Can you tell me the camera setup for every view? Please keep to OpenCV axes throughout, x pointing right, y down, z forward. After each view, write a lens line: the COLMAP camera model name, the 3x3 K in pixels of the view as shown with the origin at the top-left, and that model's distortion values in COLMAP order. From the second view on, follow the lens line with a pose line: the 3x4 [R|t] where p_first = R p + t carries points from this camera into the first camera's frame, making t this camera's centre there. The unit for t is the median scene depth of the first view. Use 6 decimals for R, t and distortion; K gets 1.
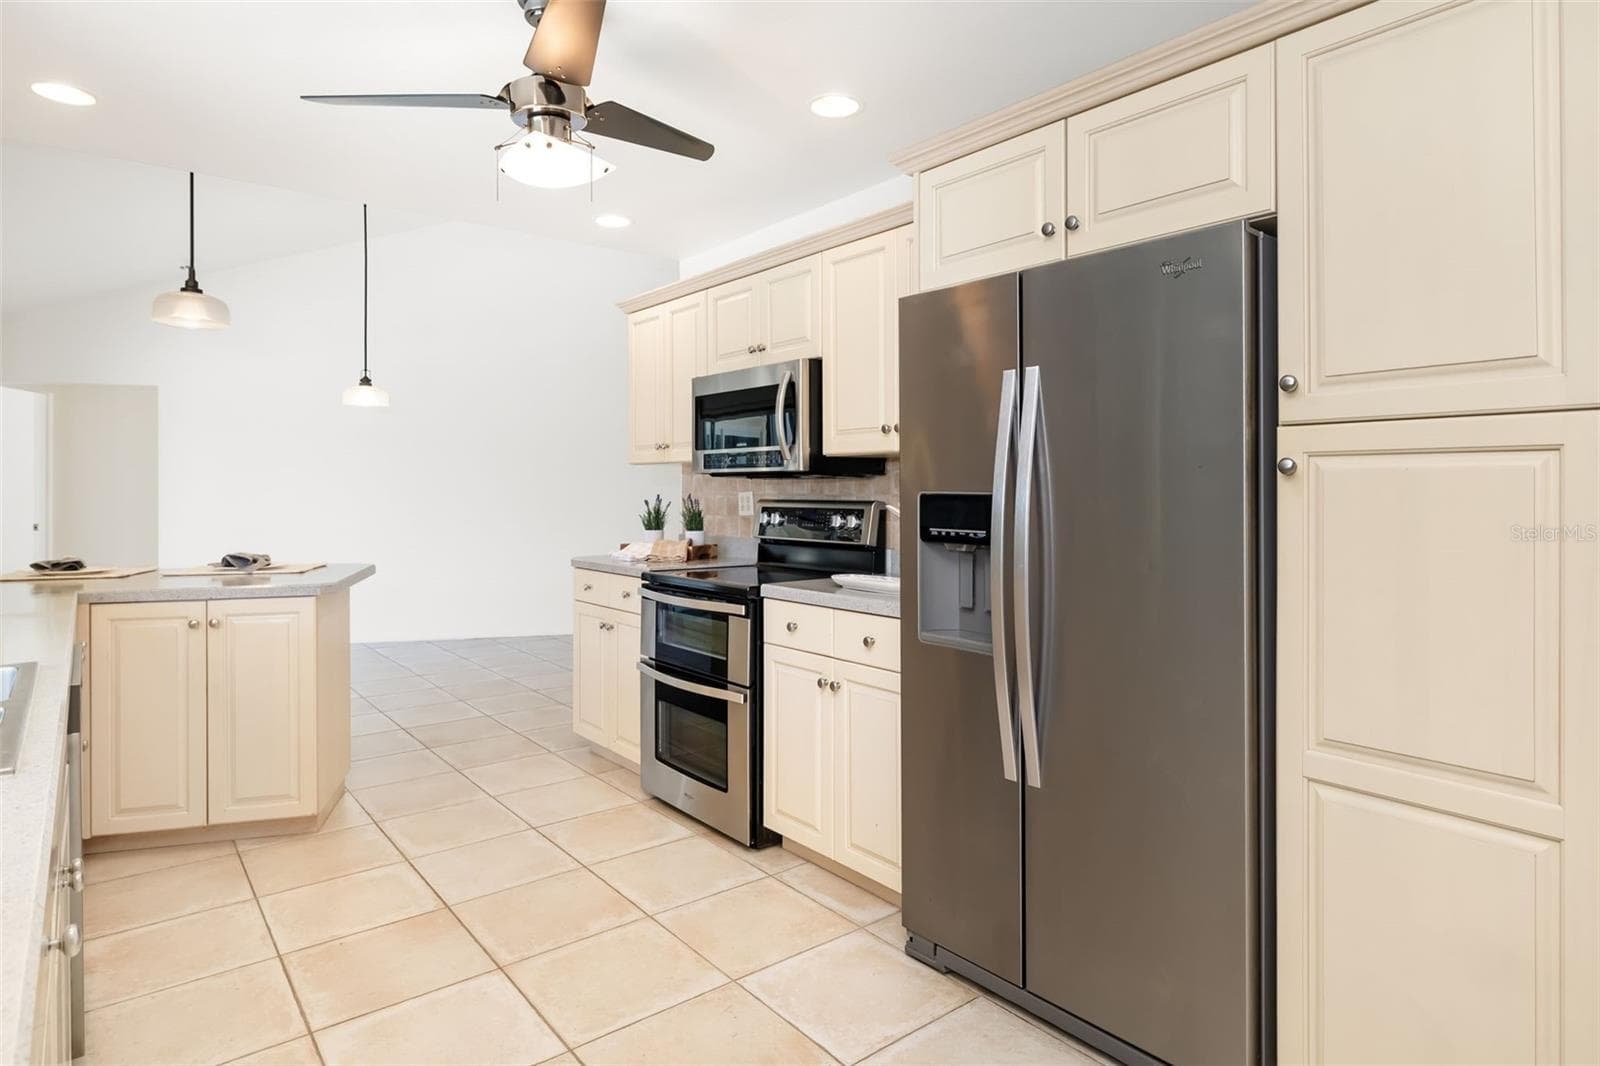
lens RADIAL K [[900.5, 0, 800.9], [0, 900.5, 481.4], [0, 0, 1]] dist [0.000389, 0.000346]
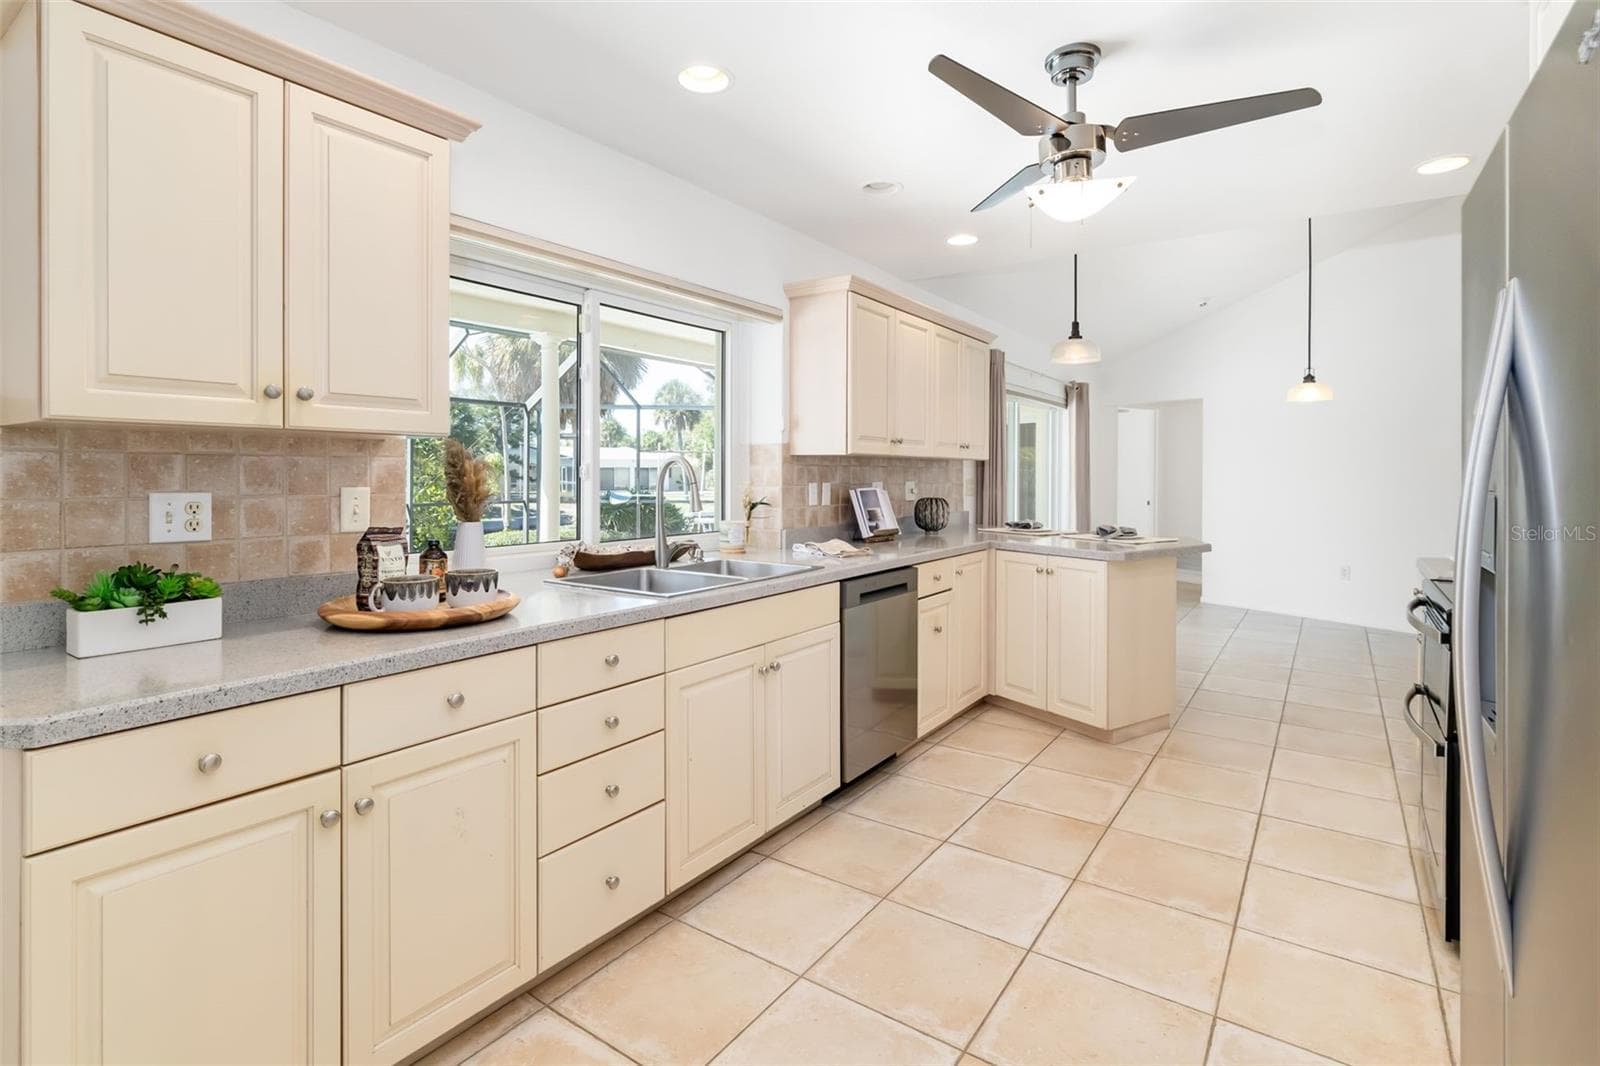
lens RADIAL K [[773.8, 0, 802.8], [0, 773.8, 472.7], [0, 0, 1]] dist [0.000514, -0.000231]
pose [[0.284297, 0.002619, -0.958733, 0.417082], [0.000951, 0.999995, 0.003013, -0.003447], [0.958736, -0.001769, 0.284293, 0.274321]]
